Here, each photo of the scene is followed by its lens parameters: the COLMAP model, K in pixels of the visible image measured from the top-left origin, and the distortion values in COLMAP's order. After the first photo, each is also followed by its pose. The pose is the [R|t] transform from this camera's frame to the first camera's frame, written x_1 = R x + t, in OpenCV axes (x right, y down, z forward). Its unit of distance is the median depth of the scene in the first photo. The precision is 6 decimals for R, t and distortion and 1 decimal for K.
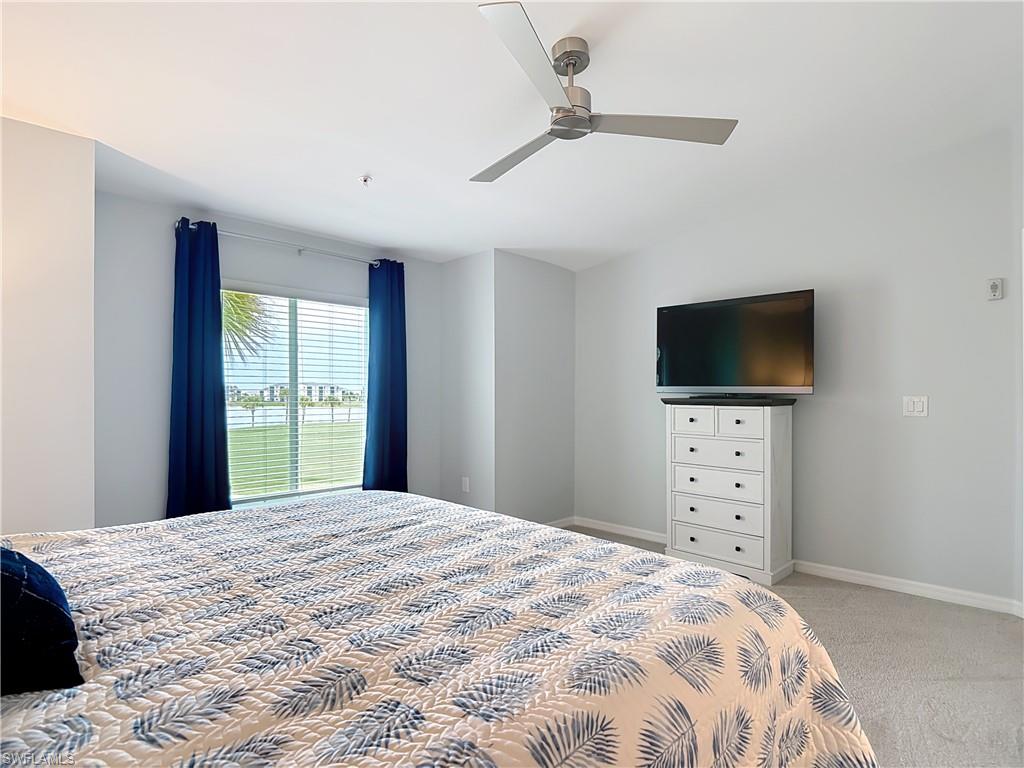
lens RADIAL K [[537.8, 0, 512.0], [0, 537.8, 388.9], [0, 0, 1]] dist [0.004360, -0.013657]
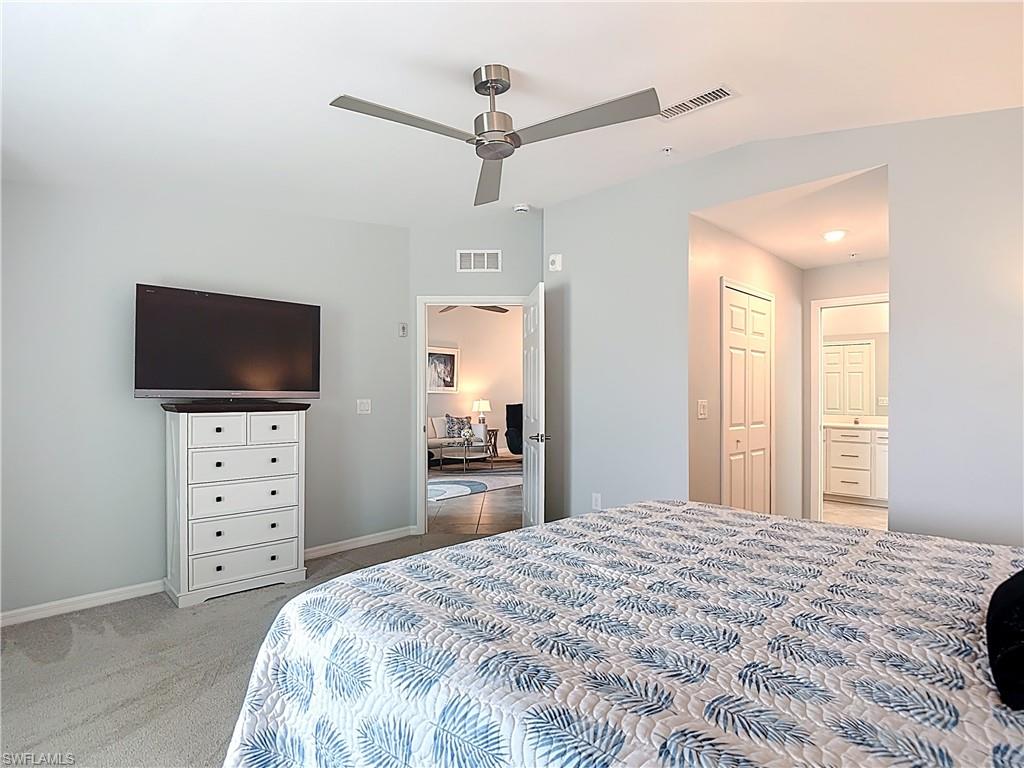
lens RADIAL K [[537.8, 0, 515.1], [0, 537.8, 392.0], [0, 0, 1]] dist [0.004360, -0.013657]
pose [[0.009772, -0.003546, 0.999946, -0.590580], [-0.016020, 0.999865, 0.003702, -0.015588], [-0.999824, -0.016055, 0.009714, 0.597834]]
